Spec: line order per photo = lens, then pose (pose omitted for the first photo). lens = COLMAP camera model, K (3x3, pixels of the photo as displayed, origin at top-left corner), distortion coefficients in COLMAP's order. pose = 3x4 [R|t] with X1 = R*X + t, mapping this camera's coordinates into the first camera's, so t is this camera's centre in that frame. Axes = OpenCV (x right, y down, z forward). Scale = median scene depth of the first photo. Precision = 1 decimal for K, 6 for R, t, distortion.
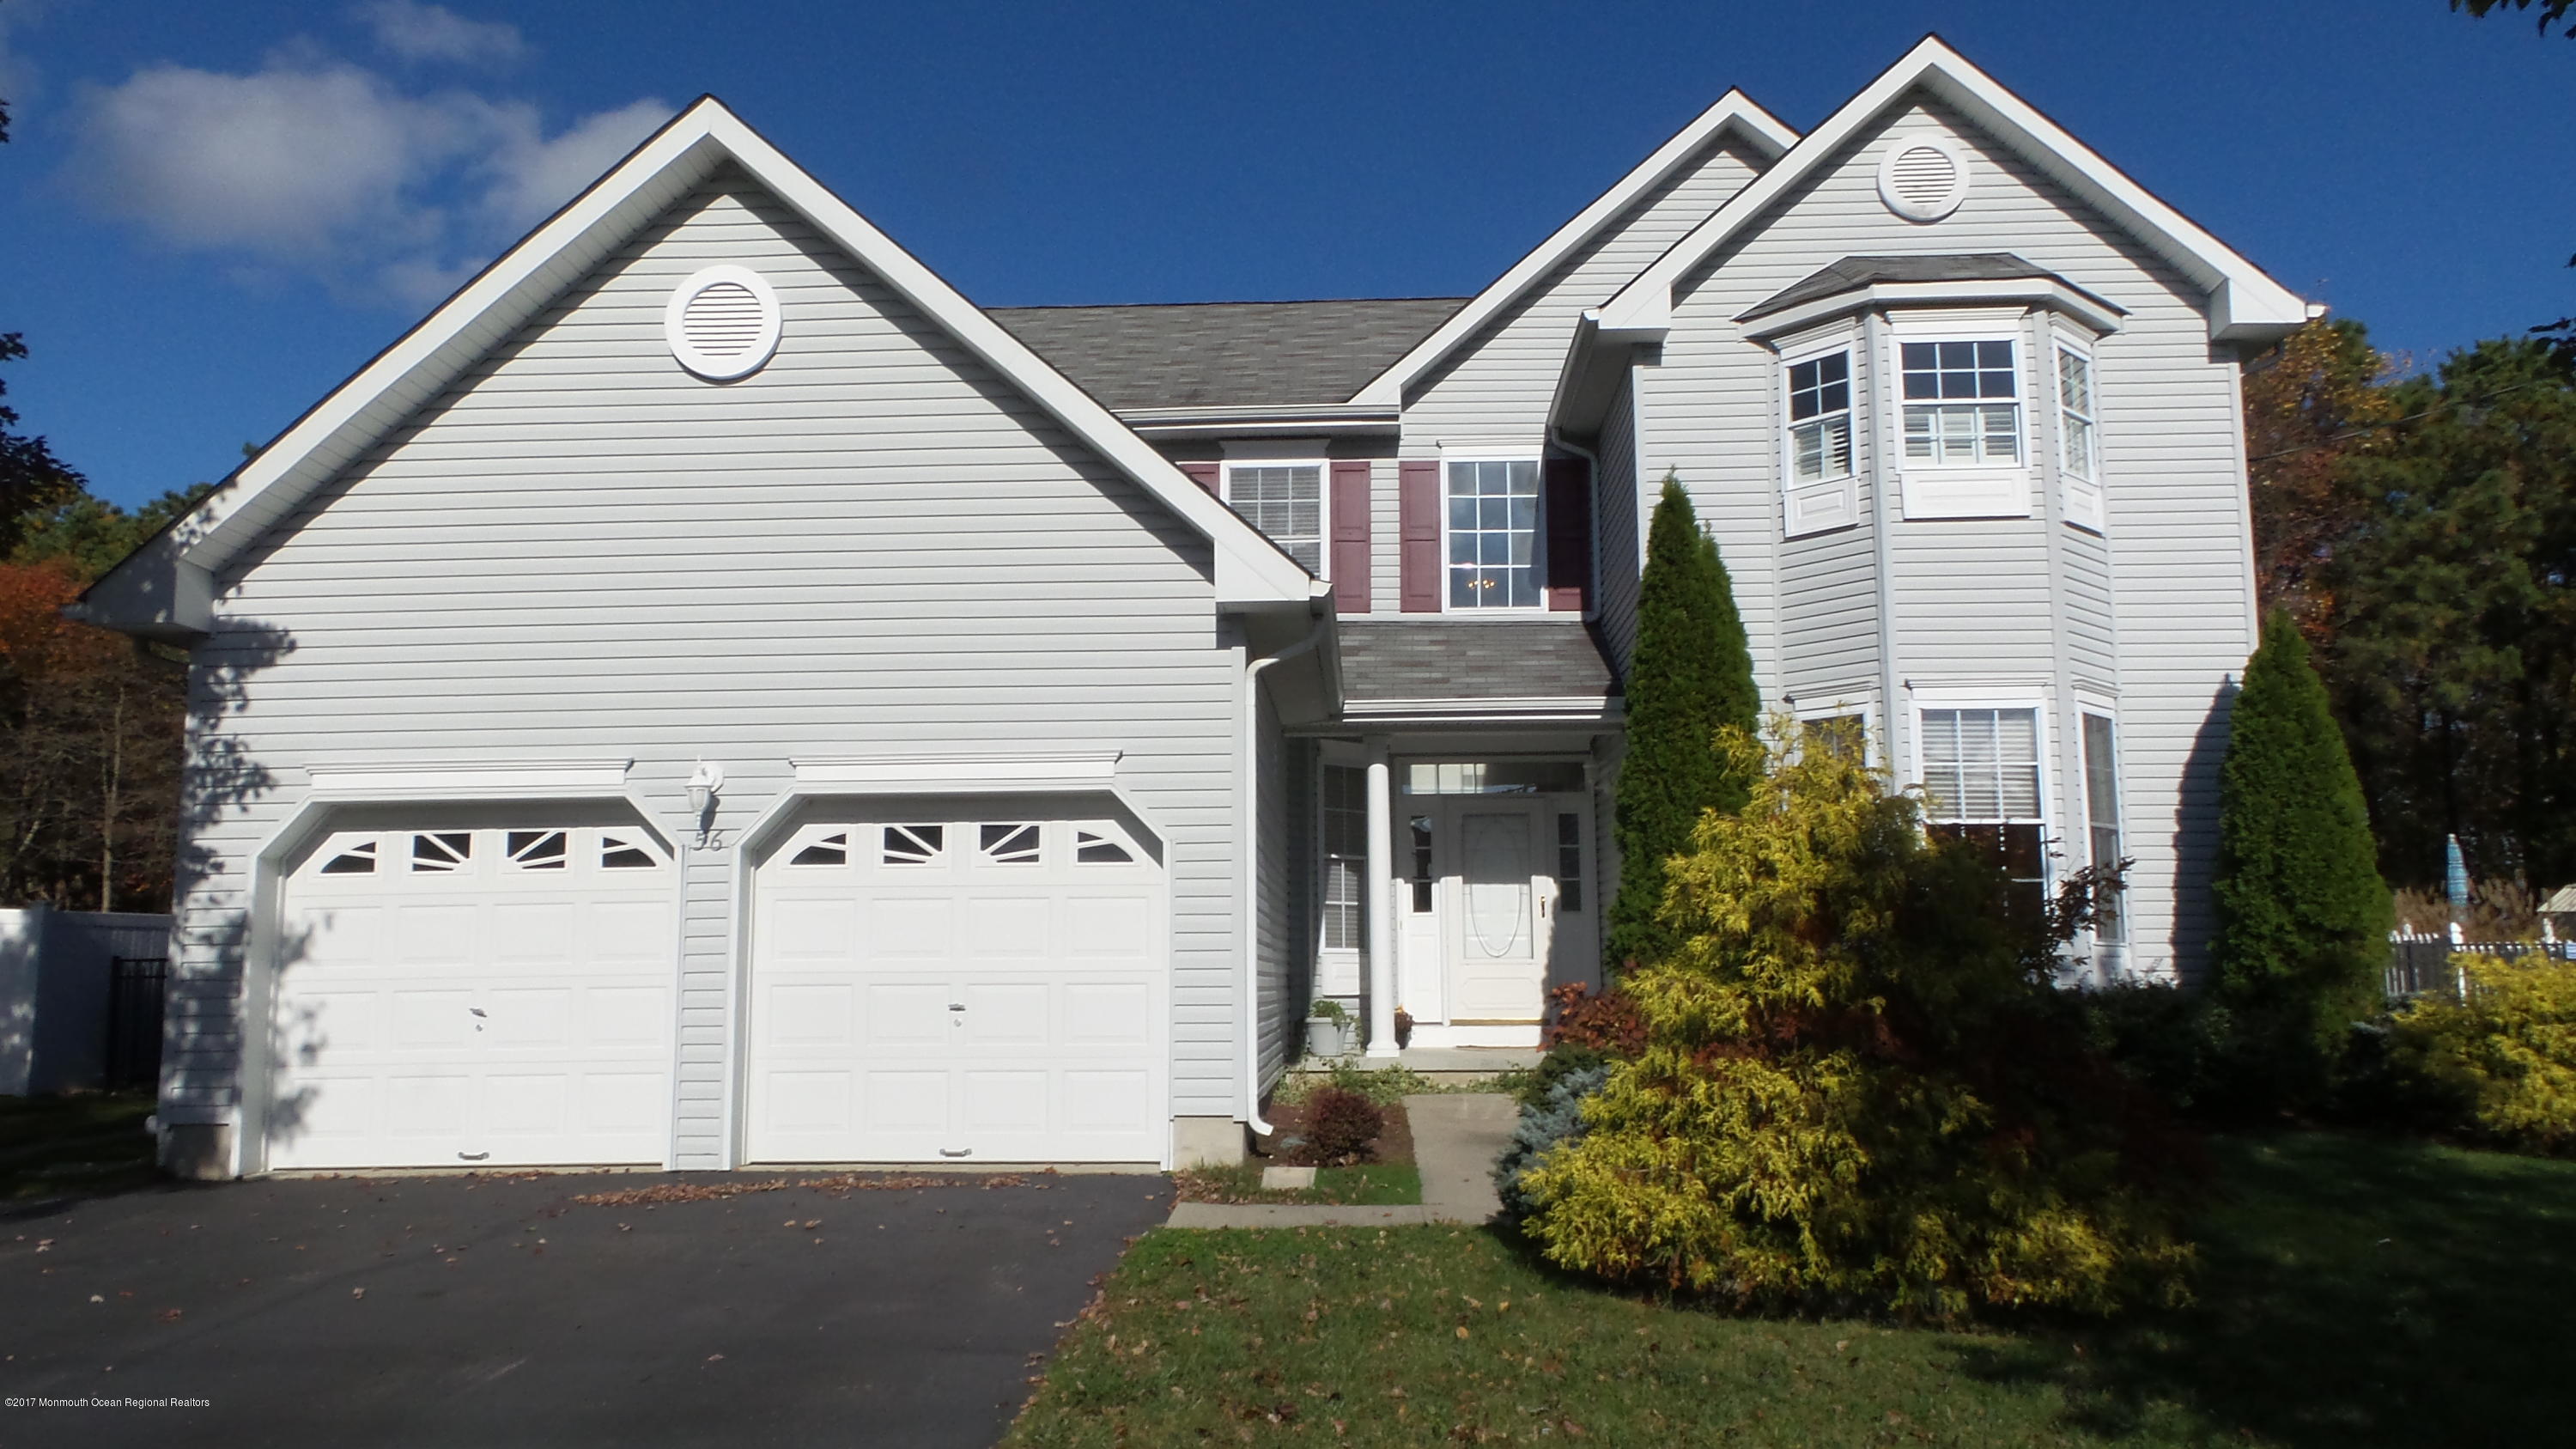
lens RADIAL K [[1780.5, 0, 1287.8], [0, 1780.5, 726.4], [0, 0, 1]] dist [-0.003258, 0.005679]
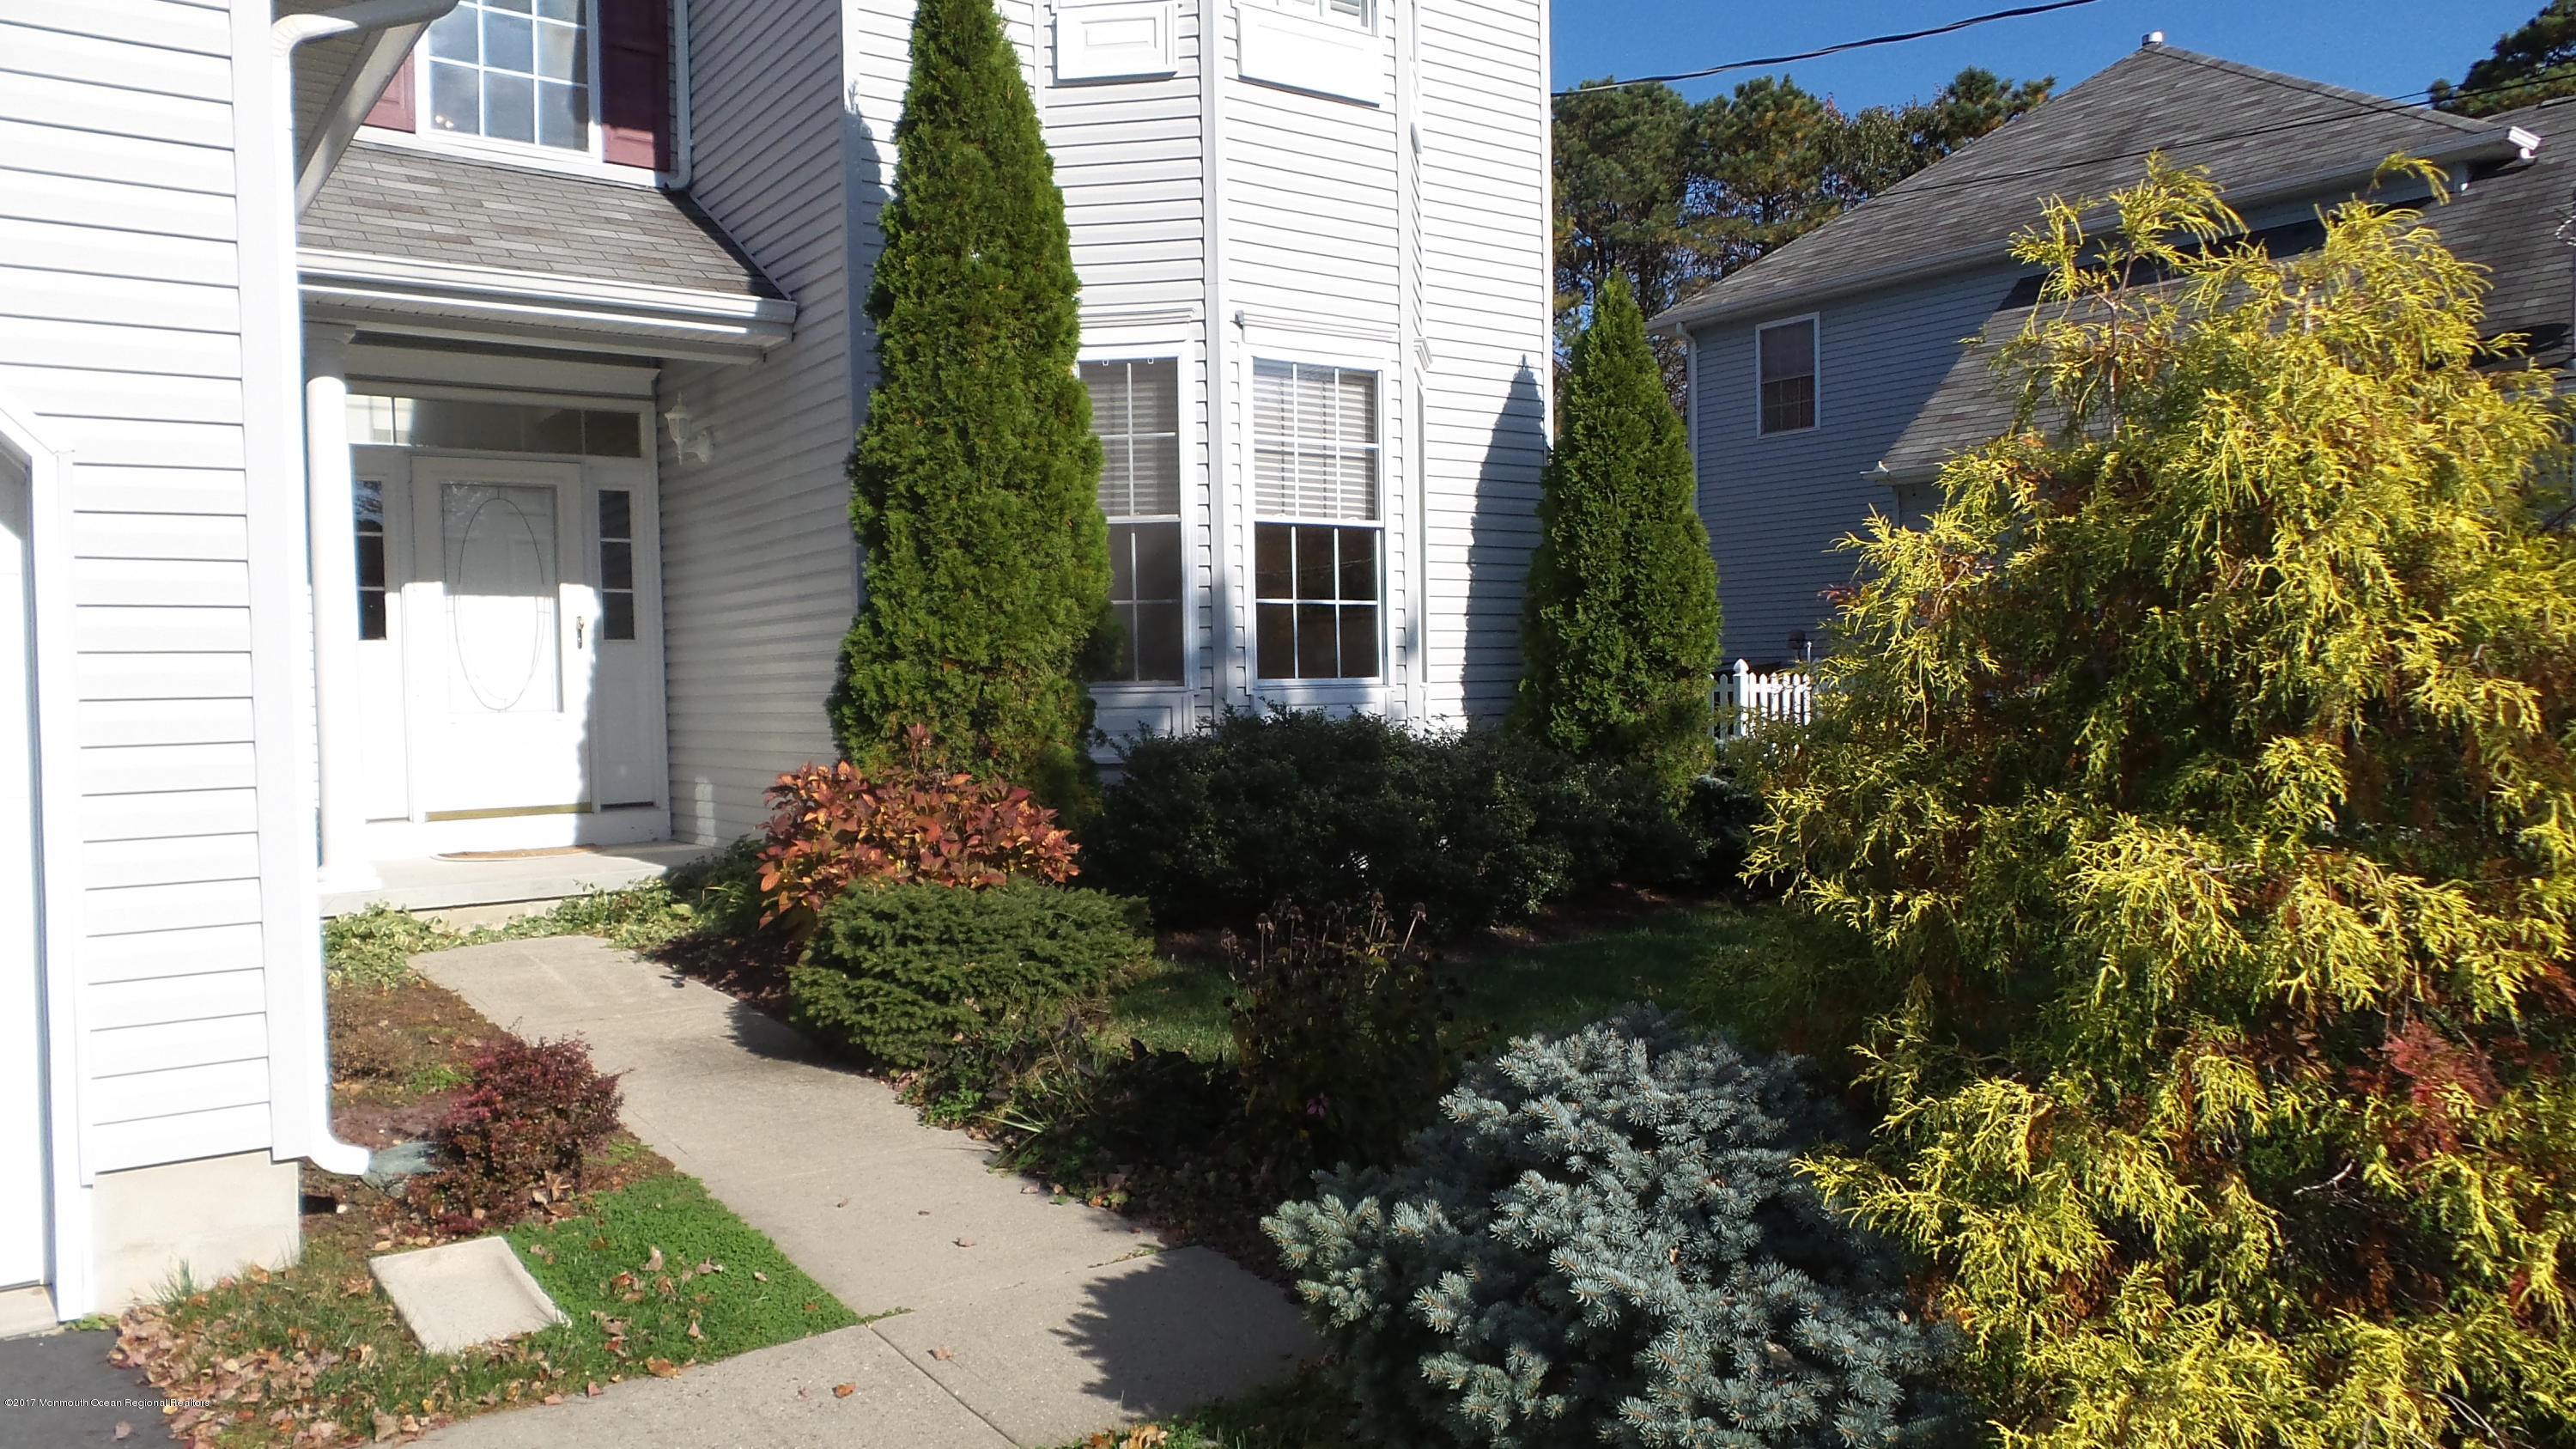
lens RADIAL K [[1780.5, 0, 1287.2], [0, 1780.5, 719.3], [0, 0, 1]] dist [-0.003258, 0.005679]
pose [[0.781032, -0.024250, 0.624020, -0.075305], [-0.069187, 0.989734, 0.125058, 0.042220], [-0.620647, -0.140848, 0.771336, 0.420098]]
